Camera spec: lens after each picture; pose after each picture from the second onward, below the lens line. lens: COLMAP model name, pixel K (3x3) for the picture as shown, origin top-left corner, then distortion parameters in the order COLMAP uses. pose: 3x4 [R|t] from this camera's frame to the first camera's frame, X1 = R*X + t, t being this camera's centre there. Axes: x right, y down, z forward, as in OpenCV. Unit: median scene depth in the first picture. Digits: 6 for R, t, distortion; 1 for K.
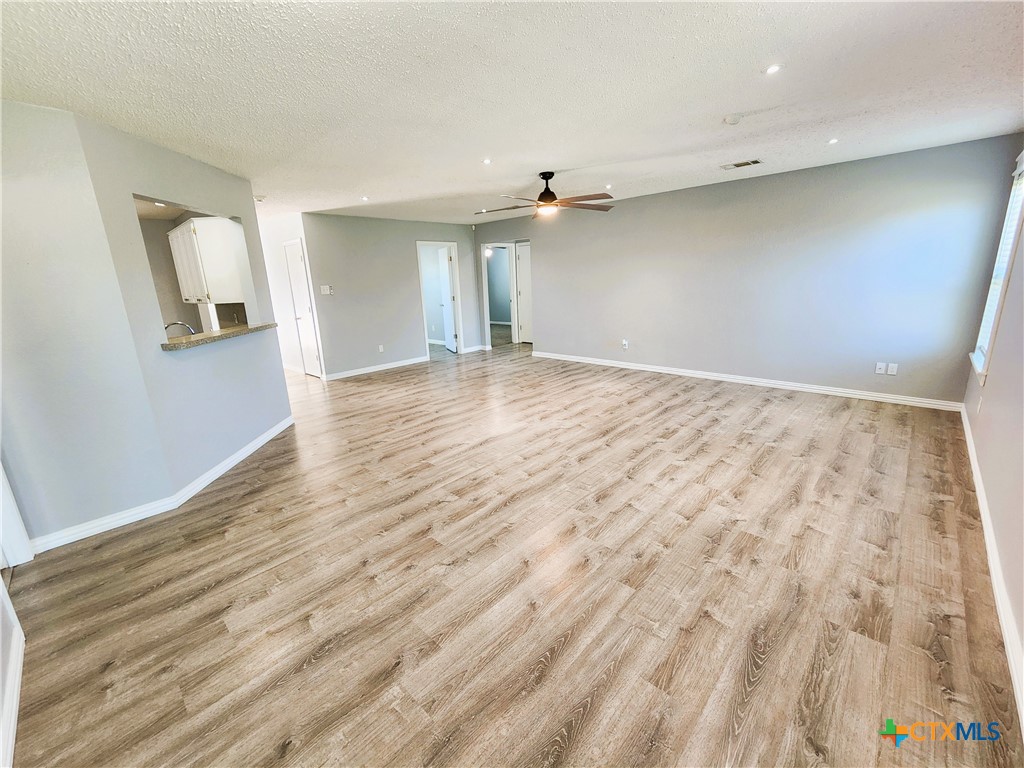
lens RADIAL K [[421.5, 0, 509.7], [0, 421.5, 381.9], [0, 0, 1]] dist [0.000595, 0.000391]
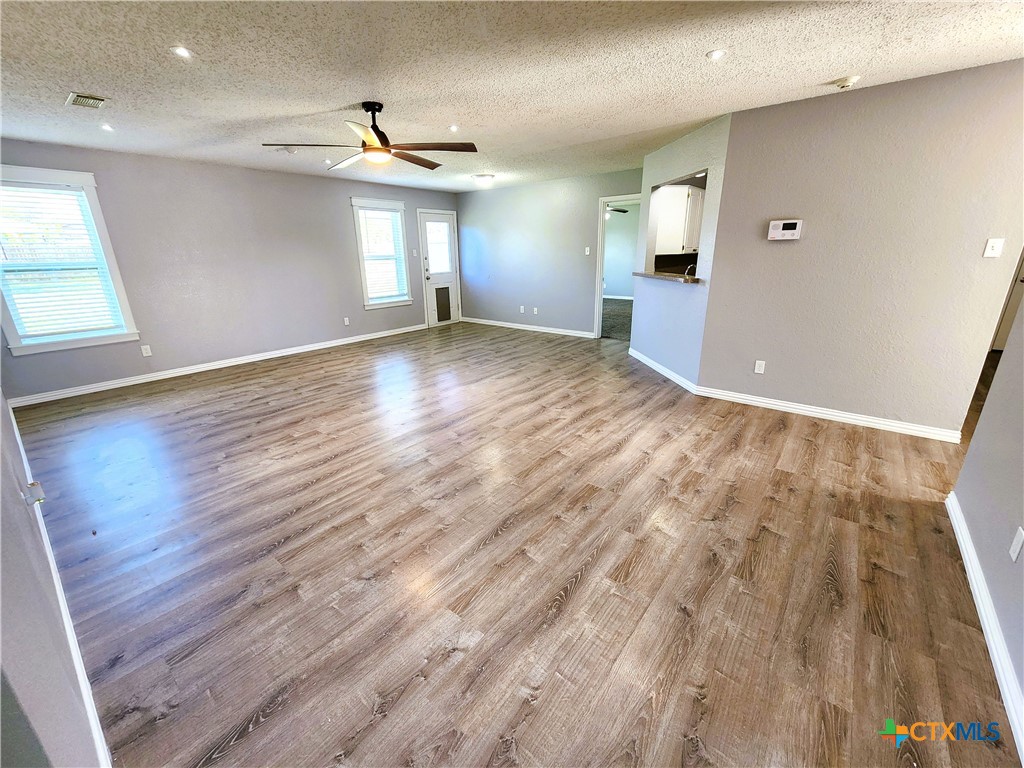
lens RADIAL K [[421.5, 0, 509.5], [0, 421.5, 382.6], [0, 0, 1]] dist [0.000595, 0.000391]
pose [[-0.995181, 0.079744, -0.057063, -0.071911], [0.037881, 0.849407, 0.526376, -0.467700], [0.090445, 0.521678, -0.848335, 1.922764]]
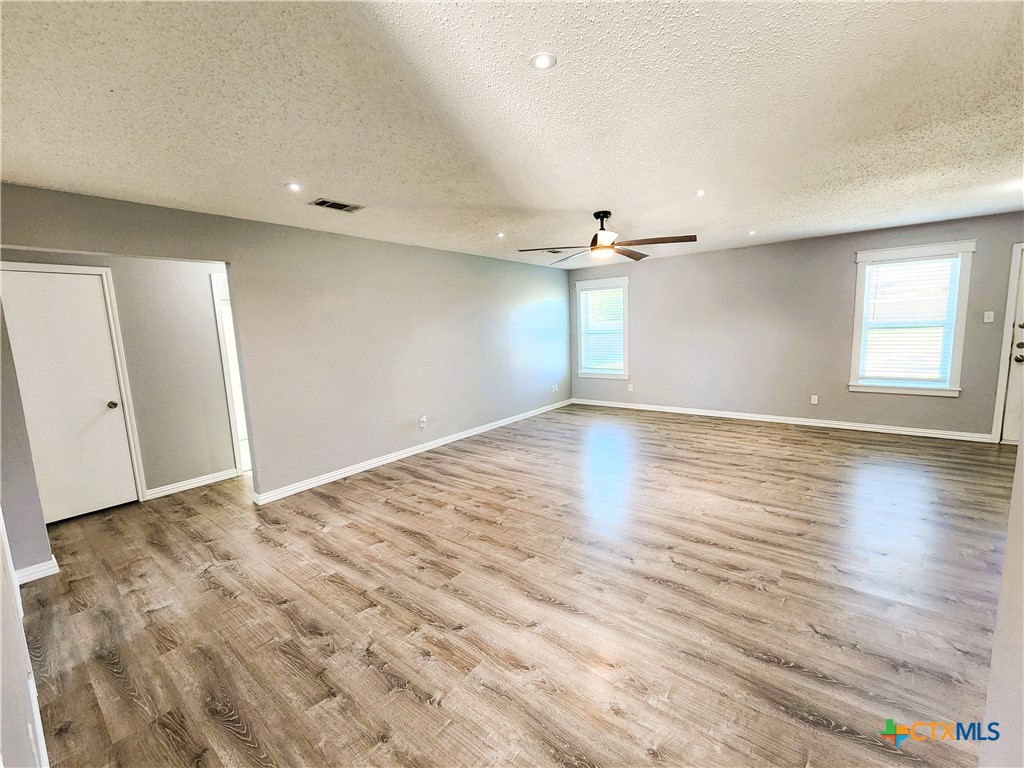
lens RADIAL K [[421.5, 0, 507.1], [0, 421.5, 384.8], [0, 0, 1]] dist [0.000595, 0.000391]
pose [[-0.086745, -0.091875, 0.991985, -0.814840], [0.283432, 0.952313, 0.112986, -0.311719], [-0.955061, 0.290961, -0.056569, 1.361460]]
